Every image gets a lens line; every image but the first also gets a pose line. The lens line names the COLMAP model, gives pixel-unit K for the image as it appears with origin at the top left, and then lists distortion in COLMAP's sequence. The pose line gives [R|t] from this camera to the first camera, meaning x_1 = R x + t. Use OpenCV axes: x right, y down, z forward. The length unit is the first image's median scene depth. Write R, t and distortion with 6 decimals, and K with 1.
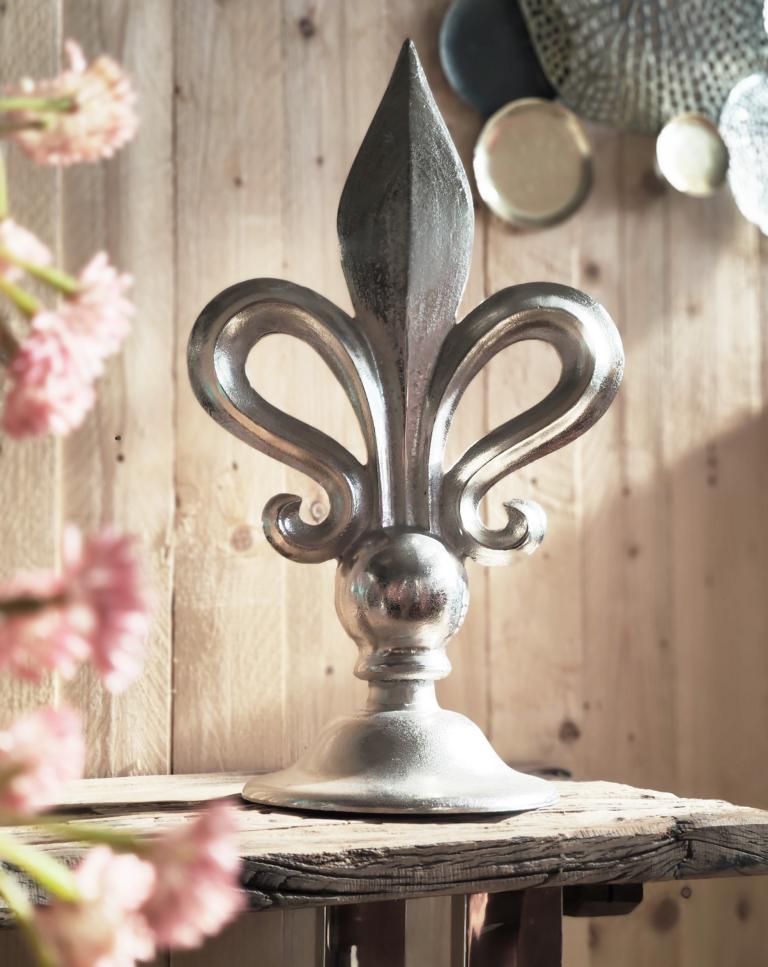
lens RADIAL K [[1566.1, 0, 374.1], [0, 1566.1, 537.2], [0, 0, 1]] dist [0.101689, 0.000000]
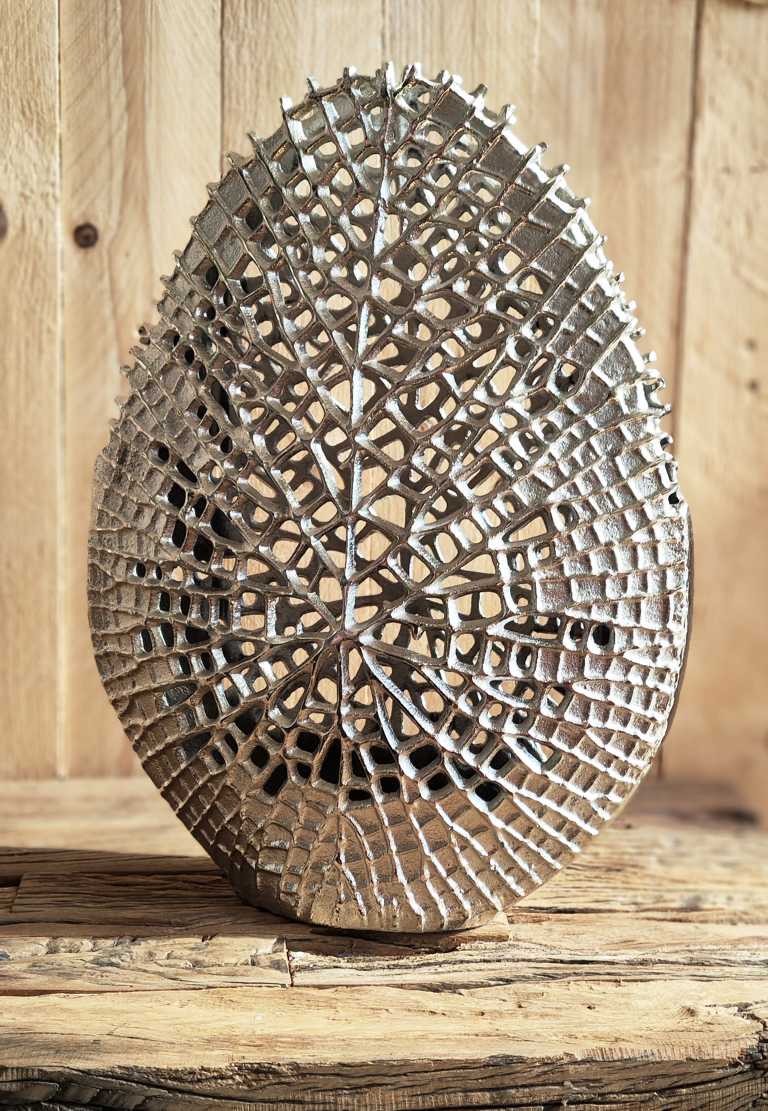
lens RADIAL K [[1848.1, 0, 422.4], [0, 1848.1, 522.1], [0, 0, 1]] dist [0.106405, 0.000000]
pose [[0.963662, 0.072239, -0.257173, 0.215760], [-0.016000, 0.976620, 0.214376, -0.183074], [0.266646, -0.202471, 0.942287, 0.224140]]
